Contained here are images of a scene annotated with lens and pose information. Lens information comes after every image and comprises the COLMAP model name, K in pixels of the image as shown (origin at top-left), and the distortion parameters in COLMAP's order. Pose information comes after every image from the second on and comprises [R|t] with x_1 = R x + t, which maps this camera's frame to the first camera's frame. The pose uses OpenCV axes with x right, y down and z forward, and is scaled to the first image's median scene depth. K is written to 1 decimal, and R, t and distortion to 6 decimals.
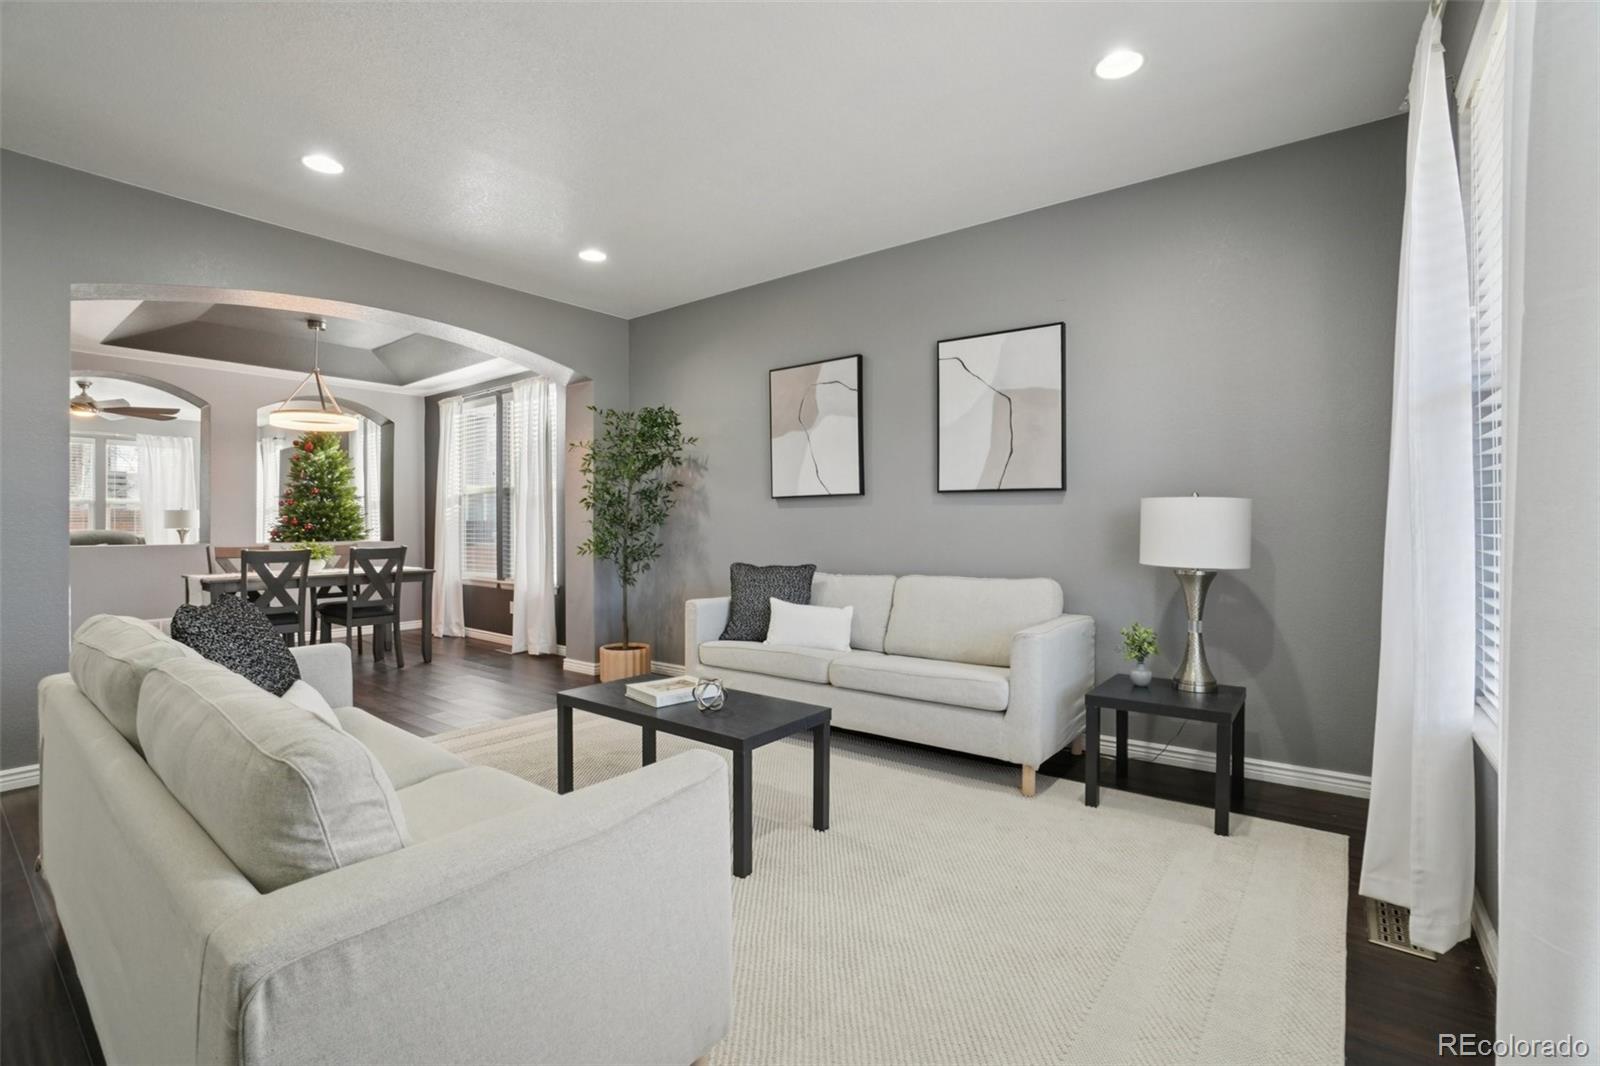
lens RADIAL K [[705.5, 0, 798.9], [0, 705.5, 524.1], [0, 0, 1]] dist [-0.063305, 0.020179]
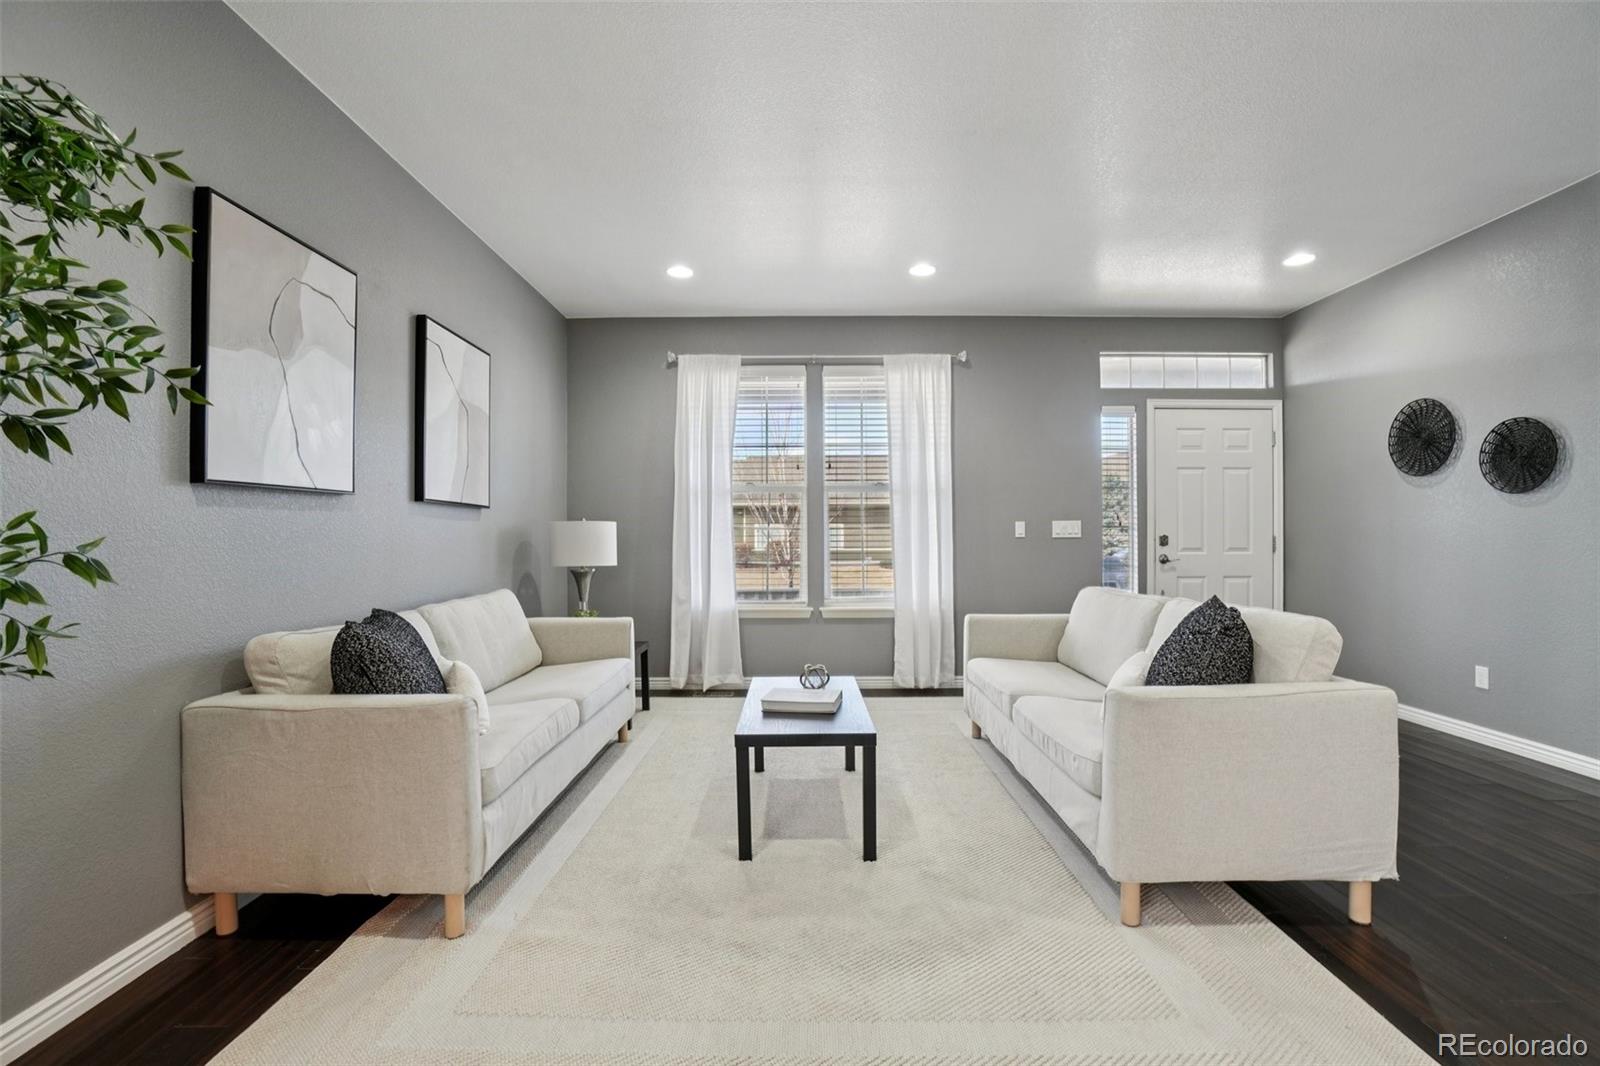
lens RADIAL K [[712.4, 0, 800.0], [0, 712.4, 533.0], [0, 0, 1]] dist [-0.063984, 0.022880]
pose [[-0.615588, 0.009591, 0.788010, -0.632216], [0.009680, 0.999943, -0.004608, -0.000197], [-0.788009, 0.004791, -0.615645, 1.036758]]
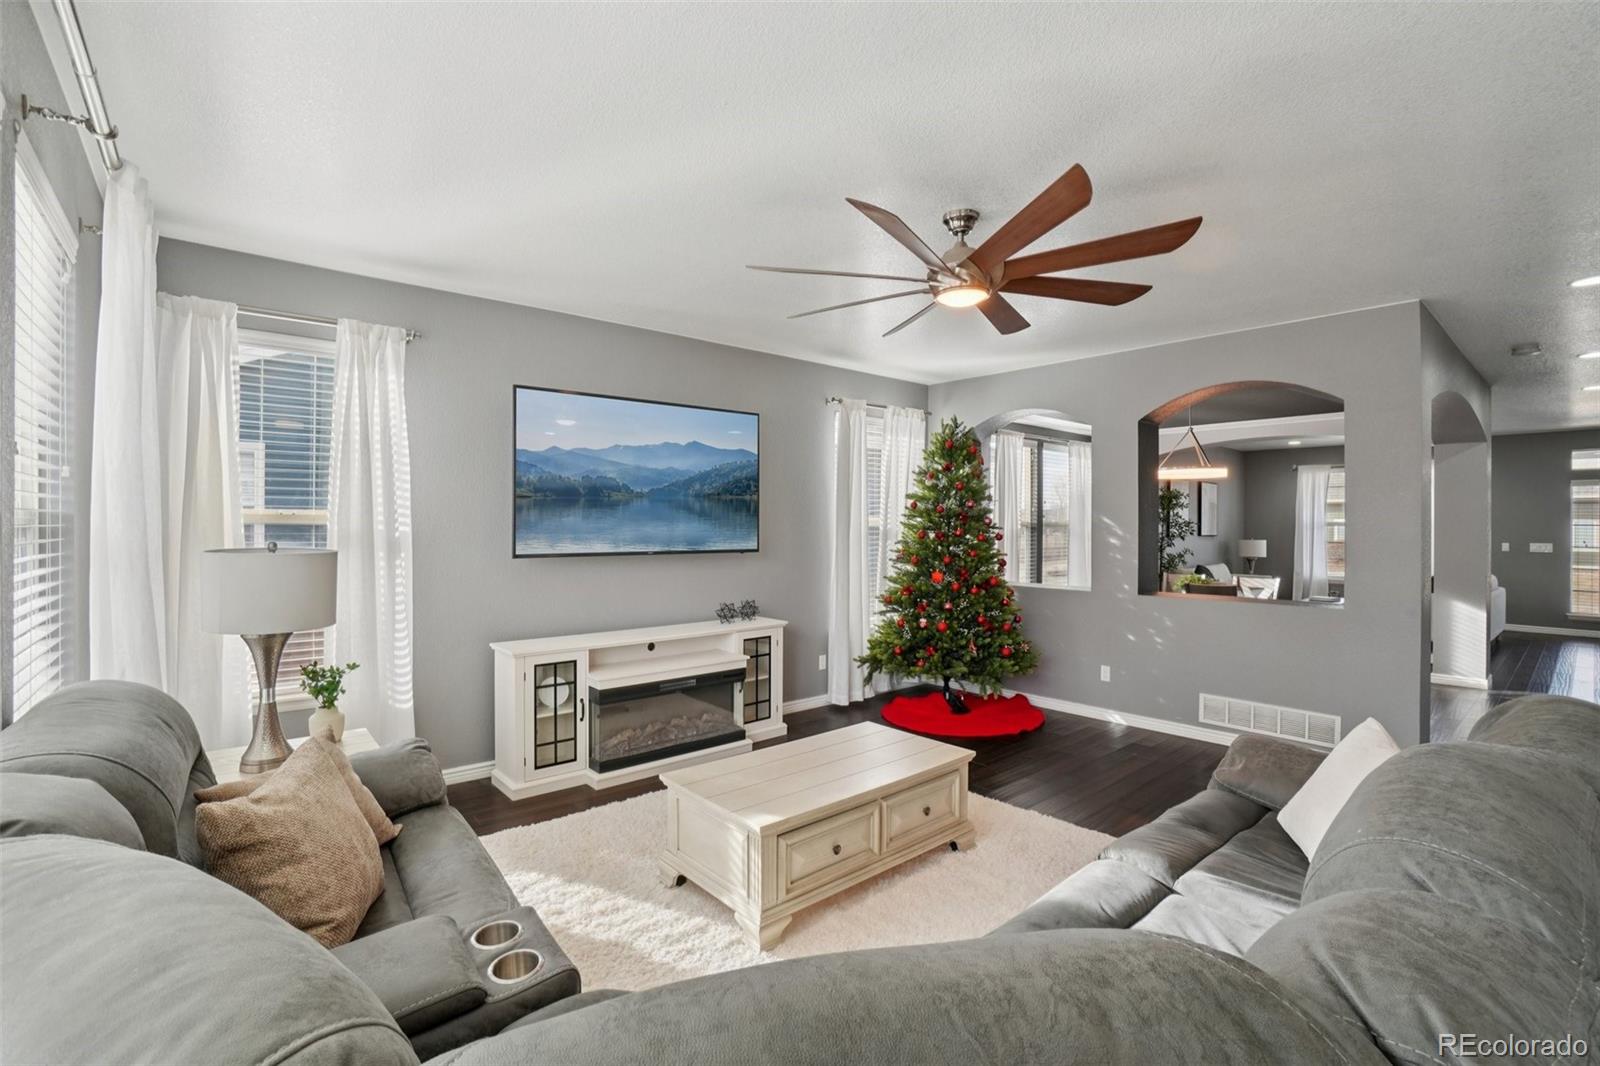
lens RADIAL K [[705.5, 0, 798.9], [0, 705.5, 524.1], [0, 0, 1]] dist [-0.063305, 0.020179]
pose [[0.204088, 0.003758, 0.978945, -2.518664], [-0.002619, 0.999991, -0.003292, -0.070522], [-0.978949, -0.001892, 0.204096, 1.792890]]
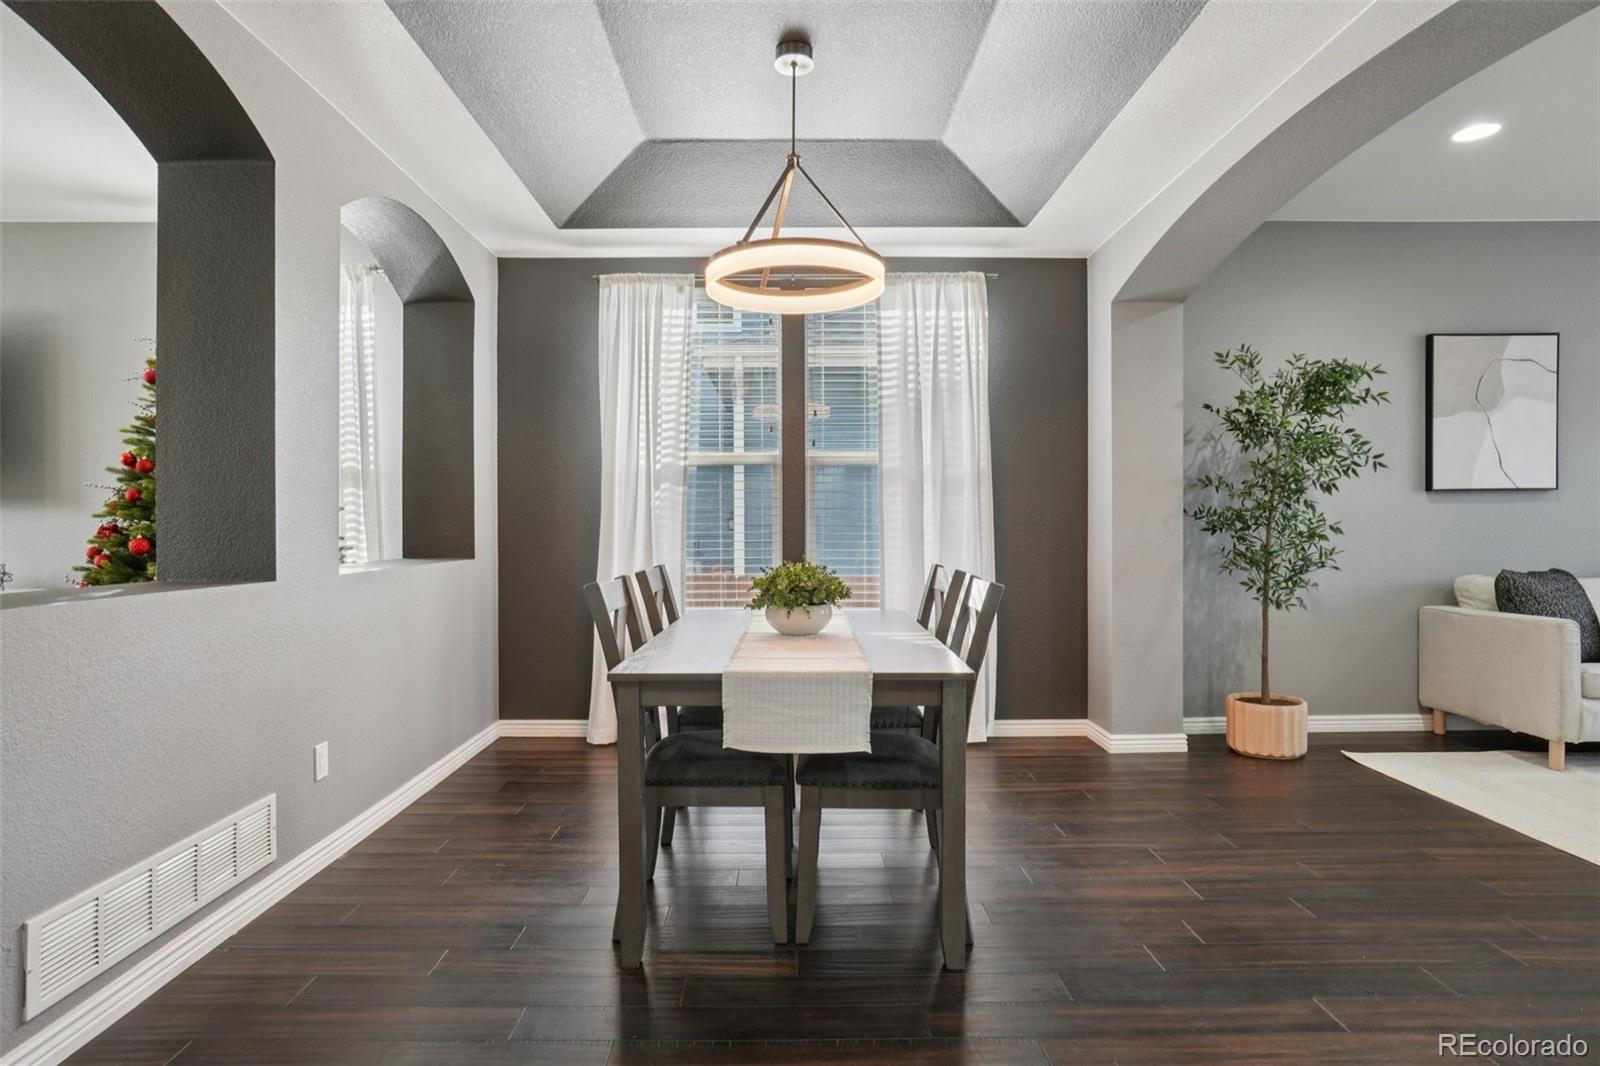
lens RADIAL K [[831.2, 0, 796.2], [0, 831.2, 525.5], [0, 0, 1]] dist [-0.001214, 0.000629]
pose [[0.776434, -0.000139, 0.630198, -1.293907], [0.000891, 0.999999, -0.000878, 0.003570], [-0.630197, 0.001243, 0.776434, 0.765450]]
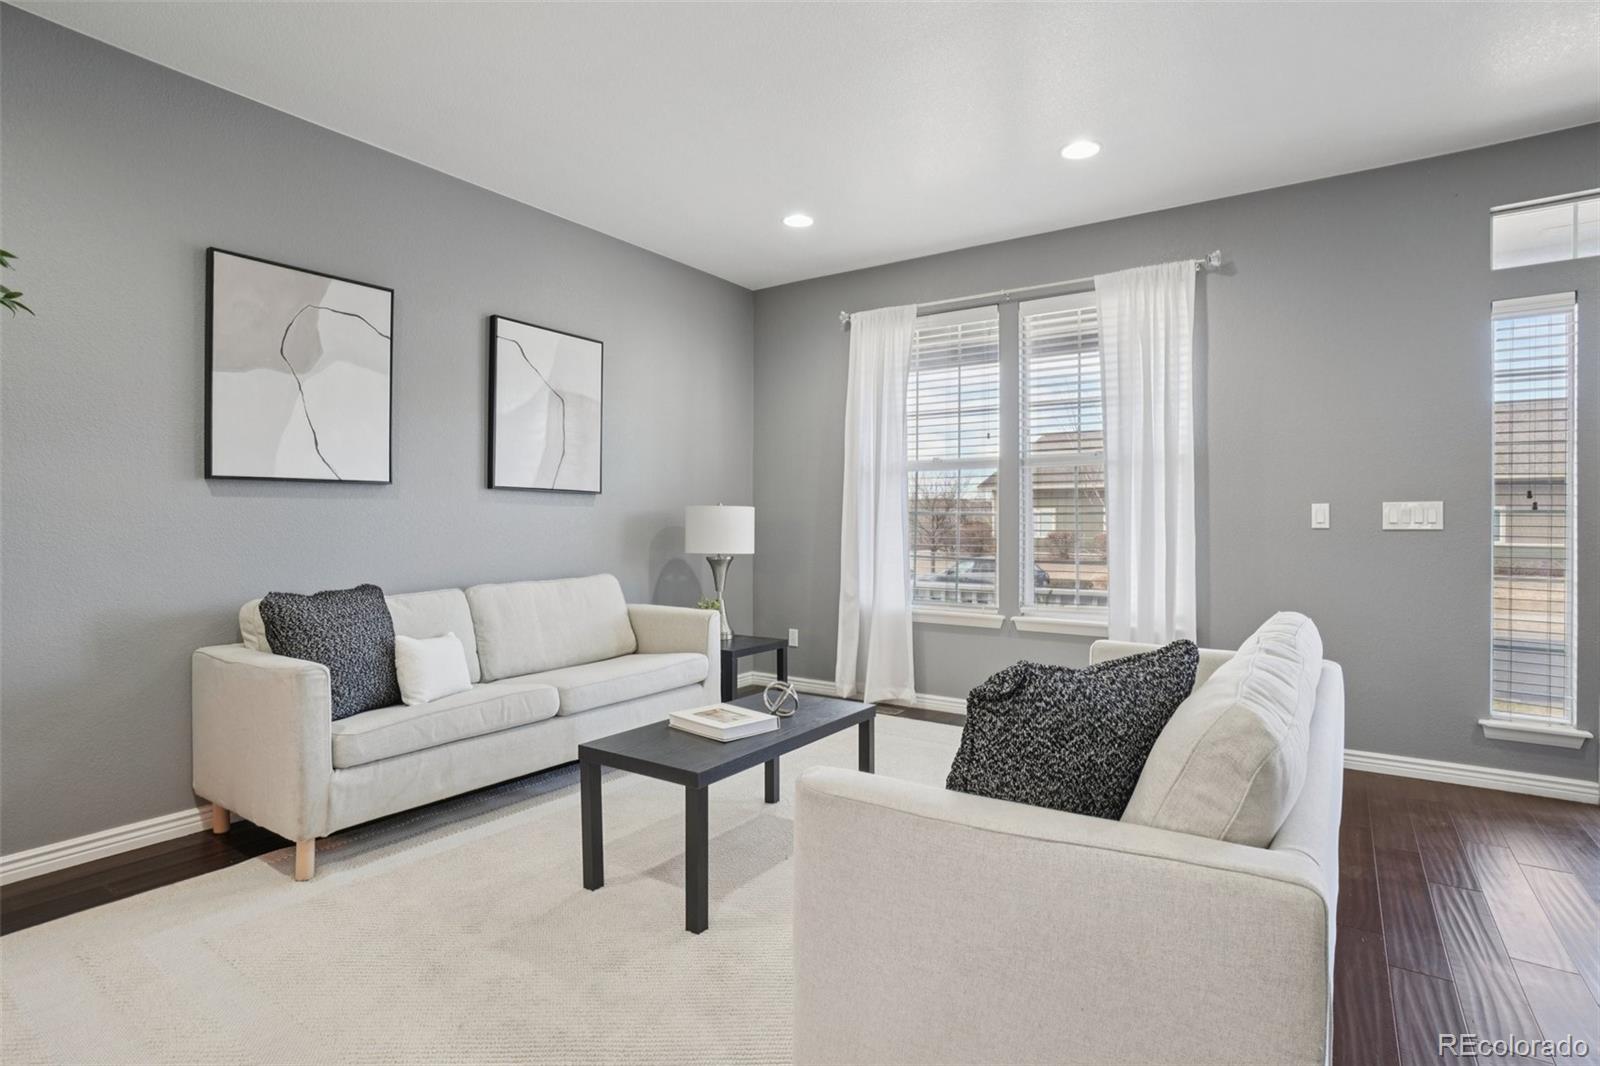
lens RADIAL K [[799.8, 0, 793.2], [0, 799.8, 523.6], [0, 0, 1]] dist [-0.051125, 0.026078]
pose [[-0.062694, 0.001754, 0.998031, -0.726814], [0.001130, 0.999998, -0.001686, 0.000809], [-0.998032, 0.001022, -0.062696, 0.619633]]
